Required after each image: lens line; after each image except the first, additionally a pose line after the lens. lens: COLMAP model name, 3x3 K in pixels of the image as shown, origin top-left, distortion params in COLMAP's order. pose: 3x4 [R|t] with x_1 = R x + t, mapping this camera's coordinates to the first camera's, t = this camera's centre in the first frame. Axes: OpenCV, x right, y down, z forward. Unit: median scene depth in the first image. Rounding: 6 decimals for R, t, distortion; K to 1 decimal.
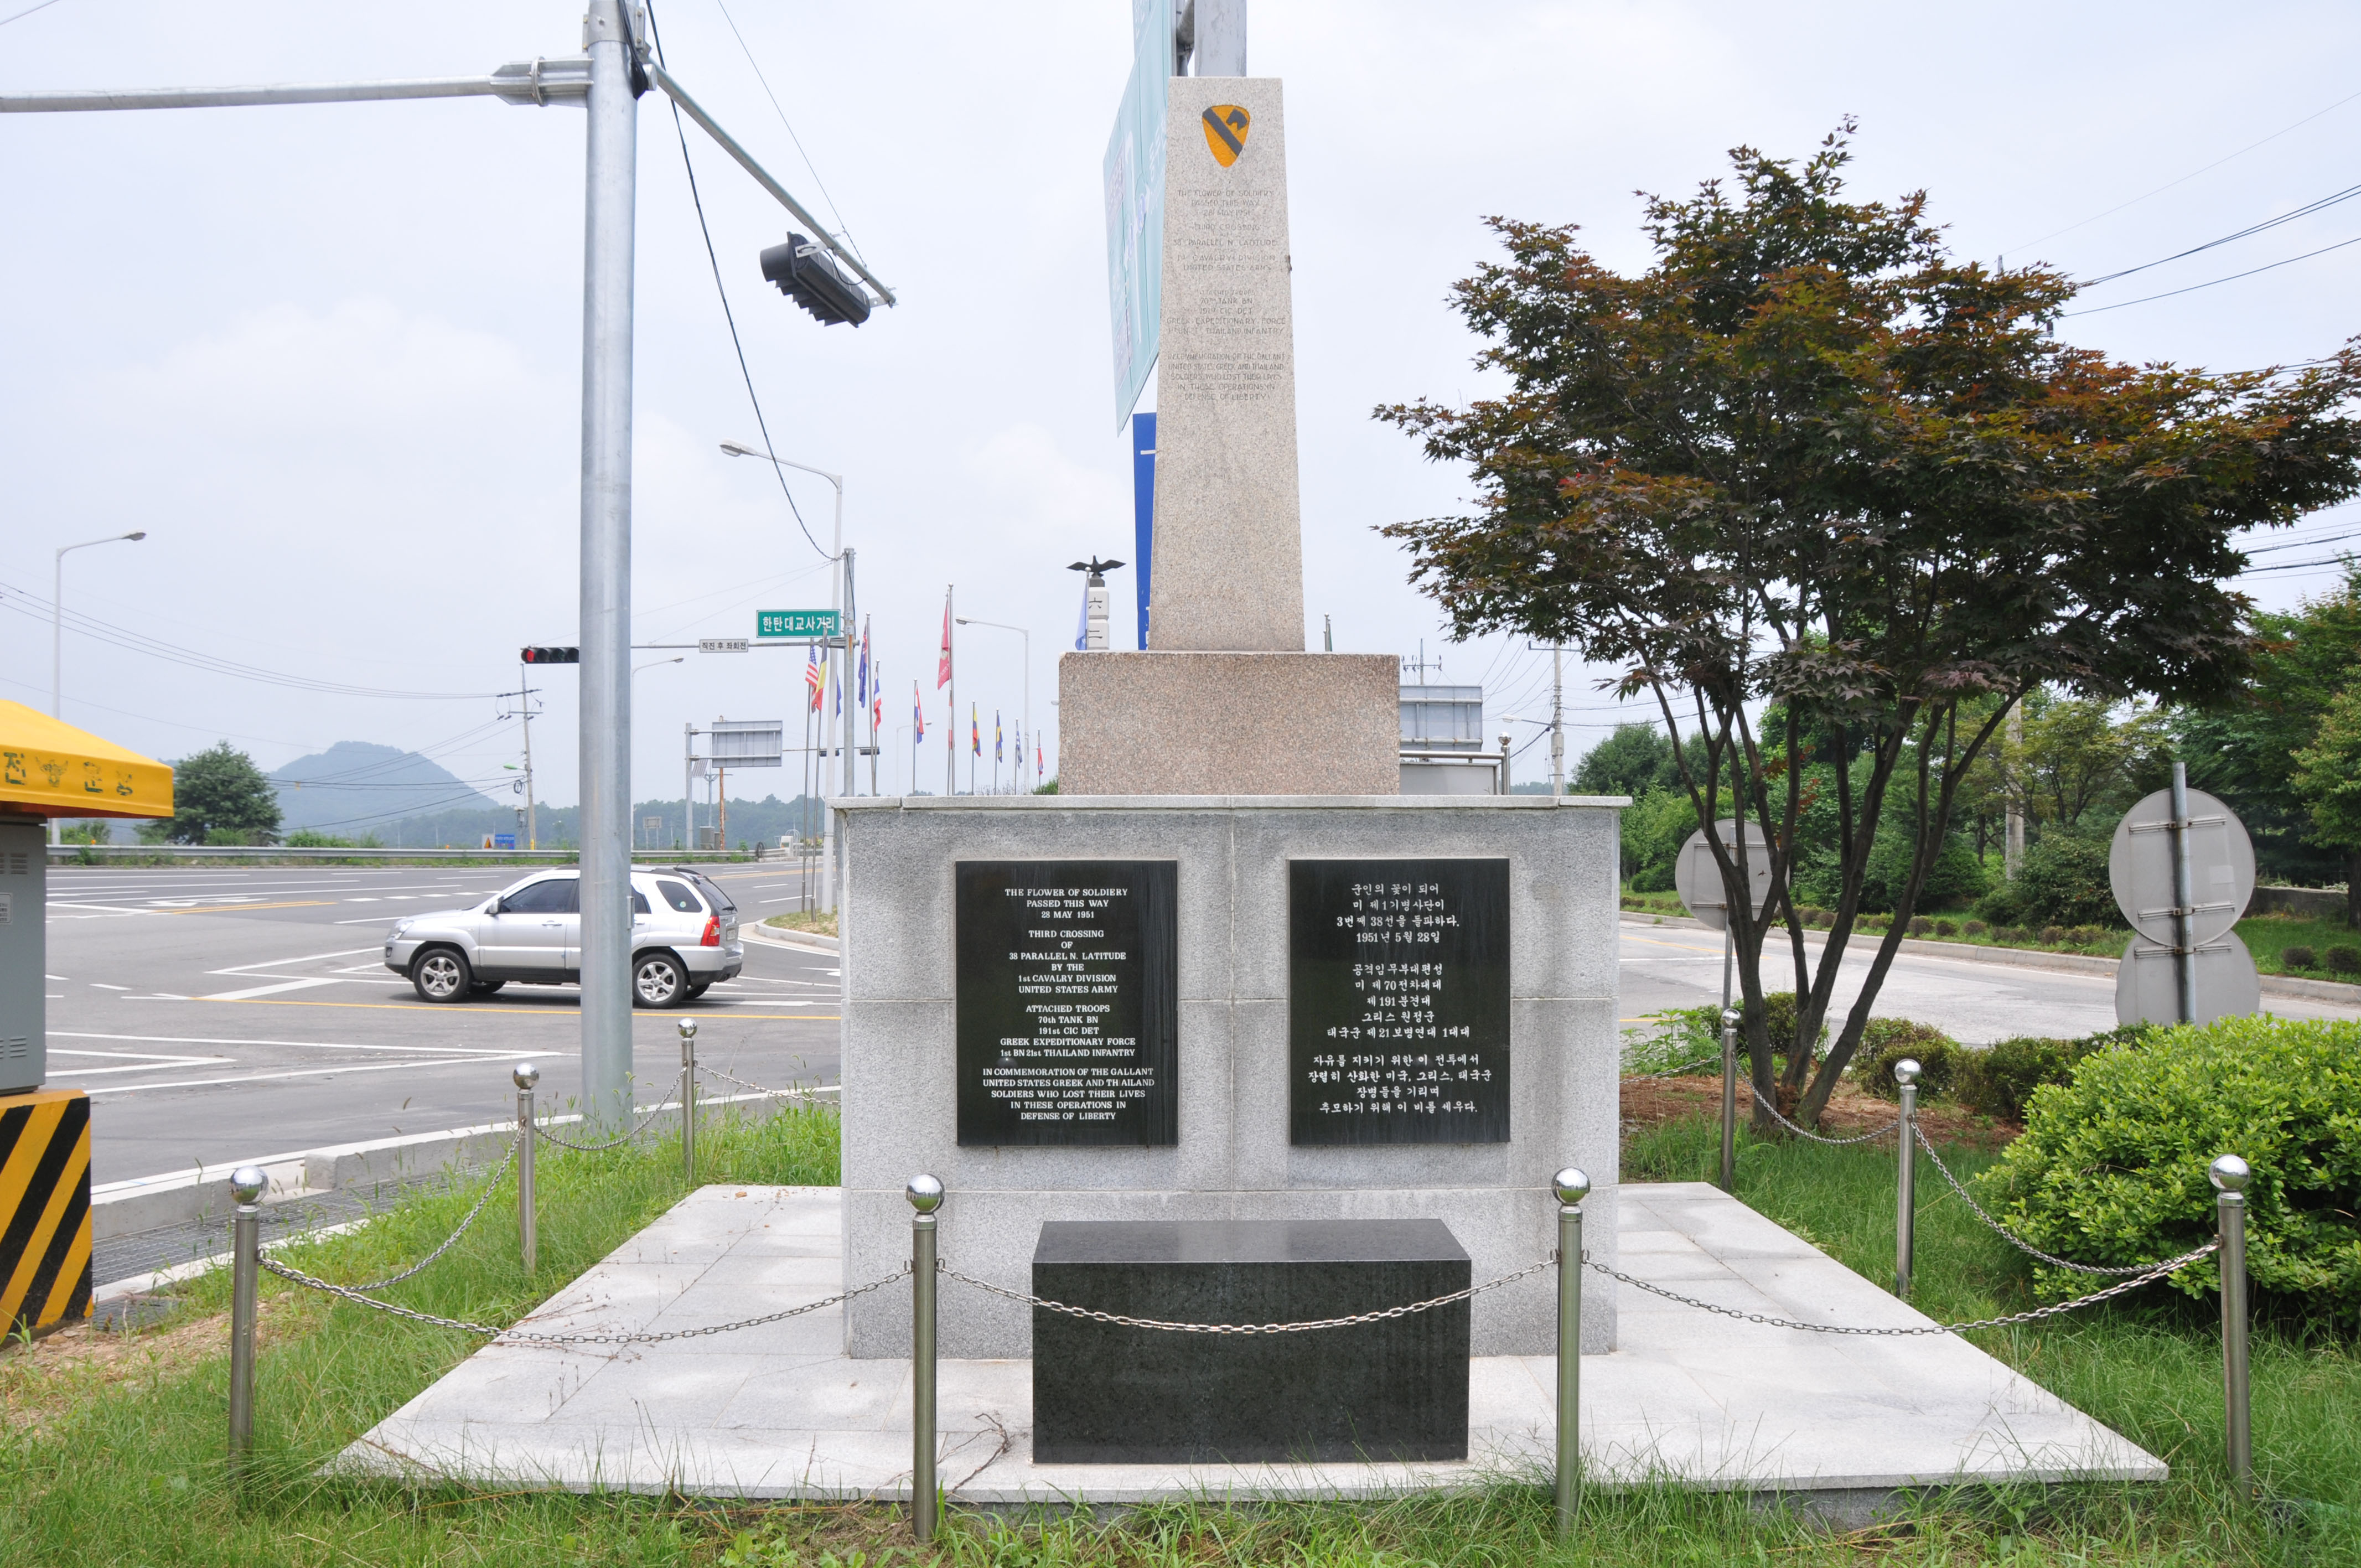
lens RADIAL K [[1934.4, 0, 1196.9], [0, 1934.4, 798.2], [0, 0, 1]] dist [-0.124079, 0.046342]
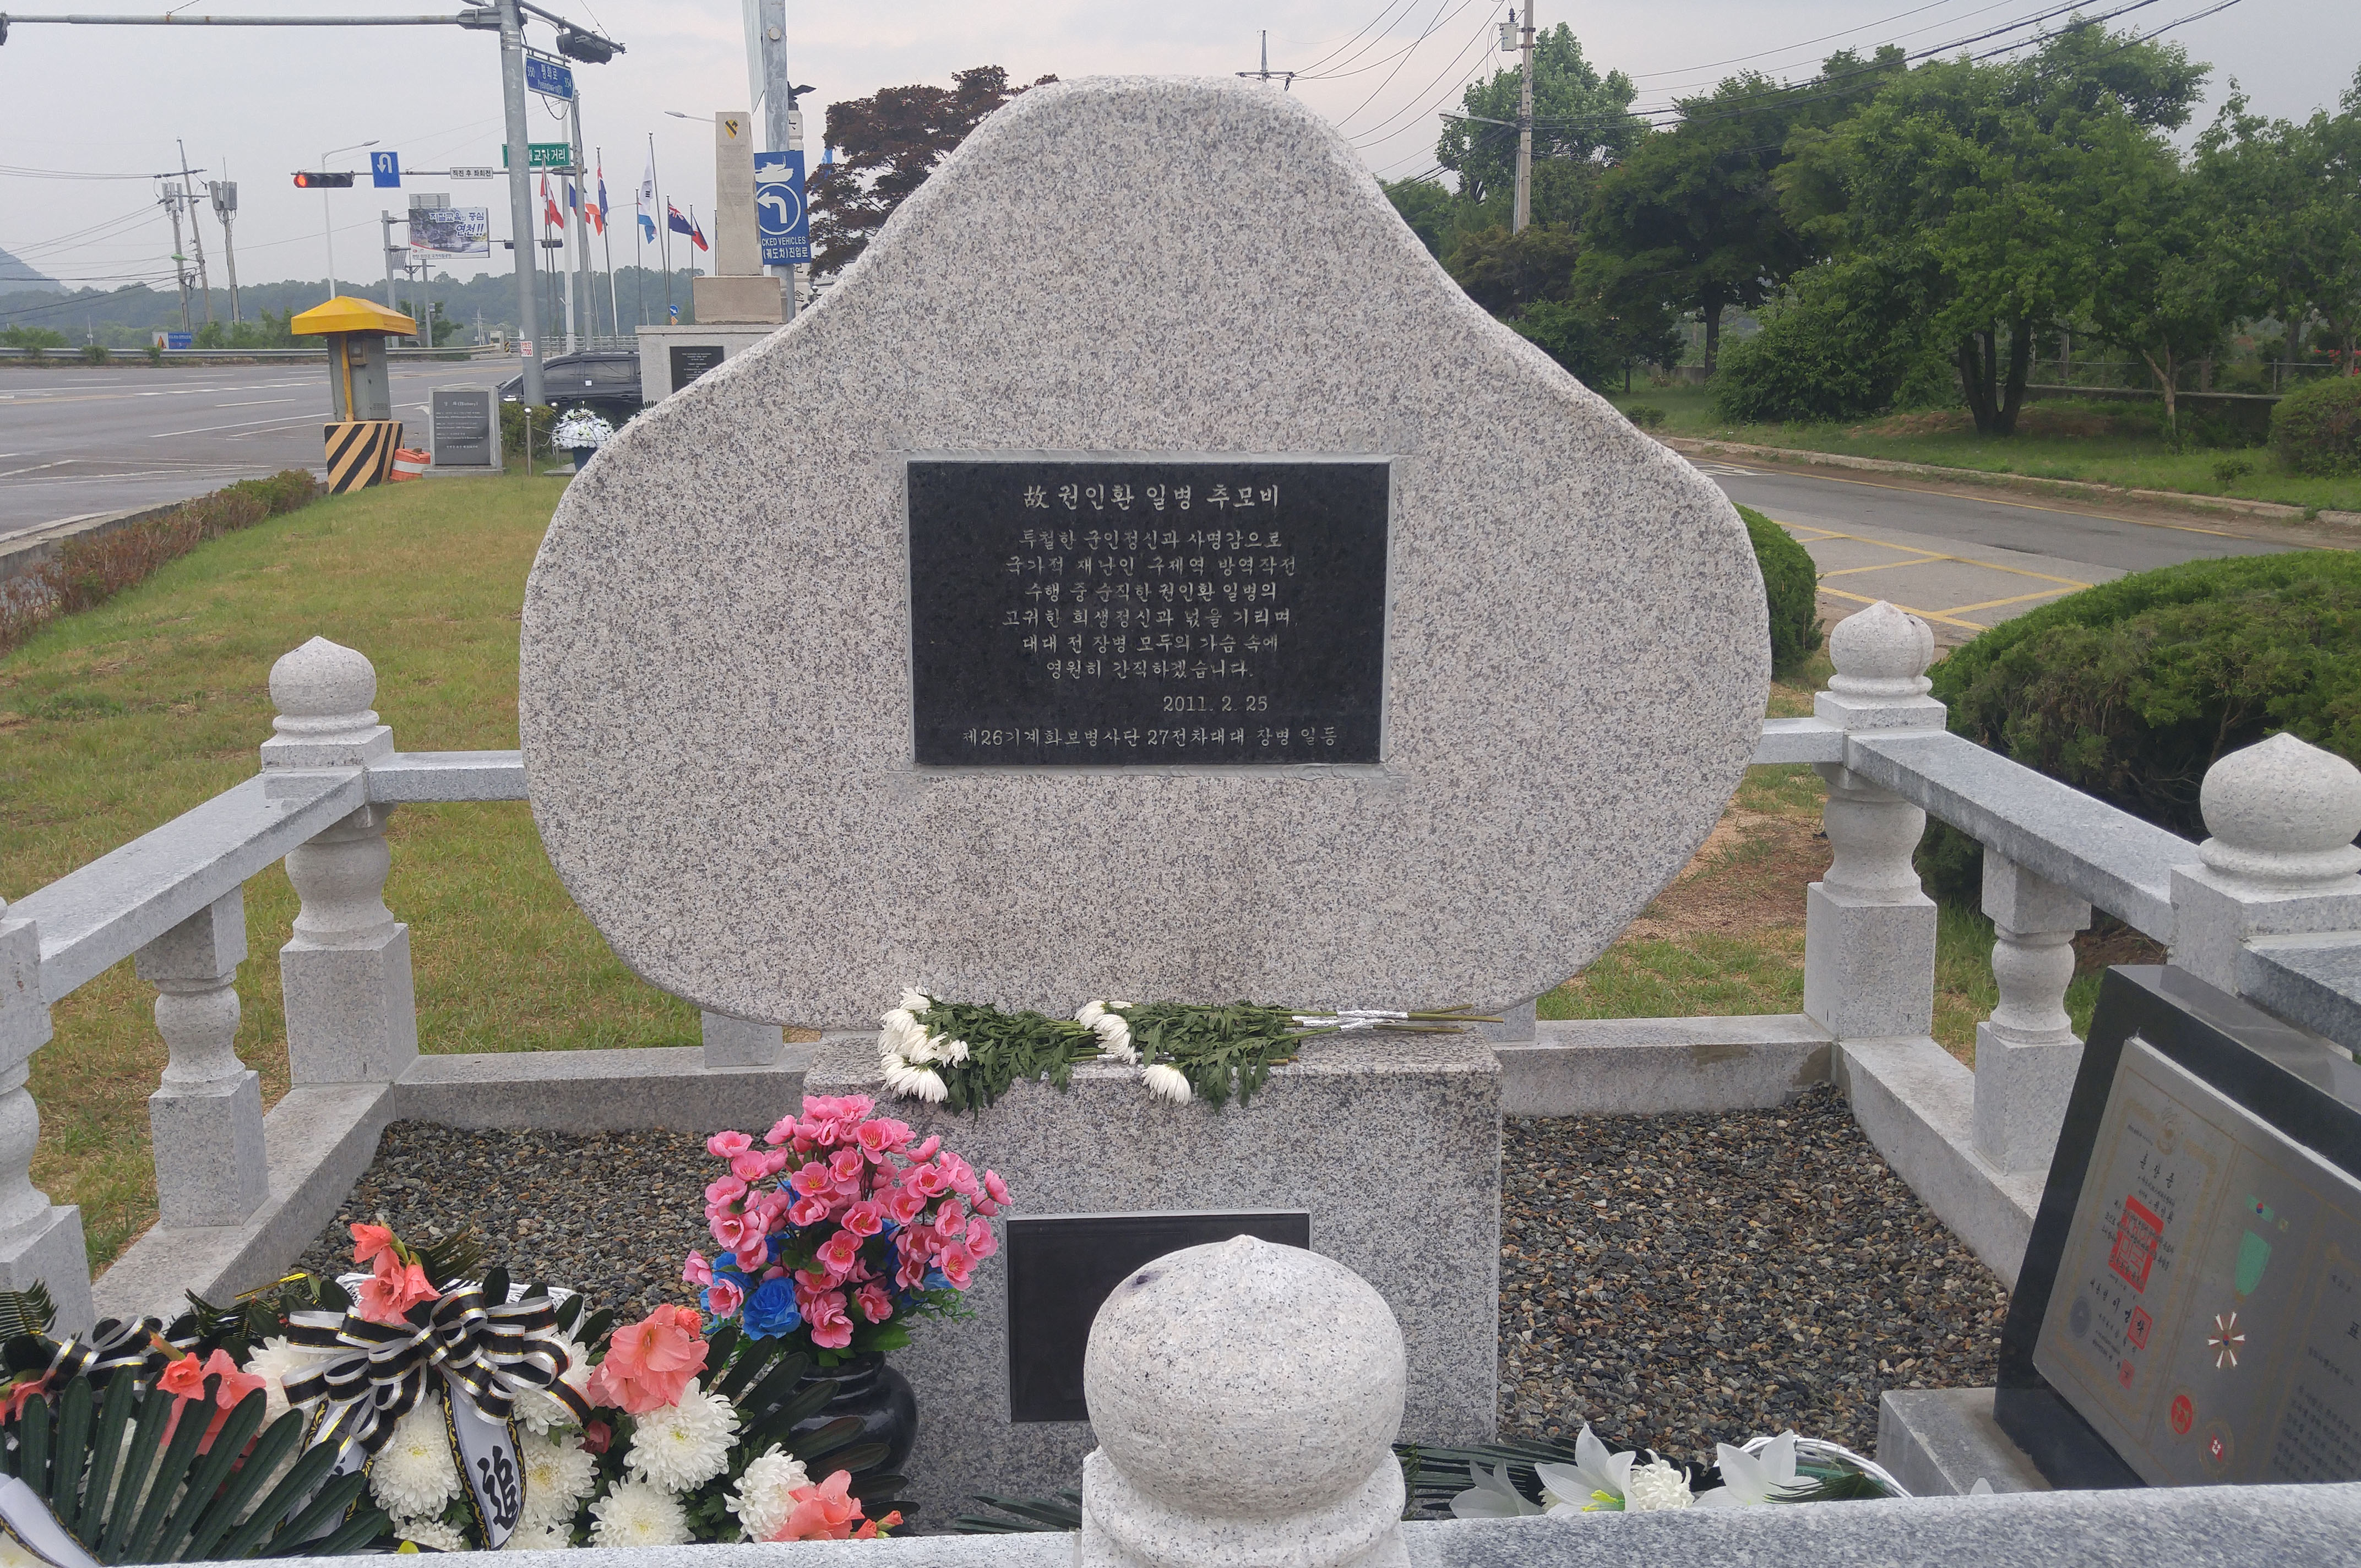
lens RADIAL K [[2419.2, 0, 1166.3], [0, 2419.2, 824.0], [0, 0, 1]] dist [0.048615, 0.000000]
pose [[0.997678, -0.022188, 0.064387, 0.575244], [0.007442, 0.975296, 0.220778, -0.110106], [-0.067695, -0.219787, 0.973196, -4.349271]]
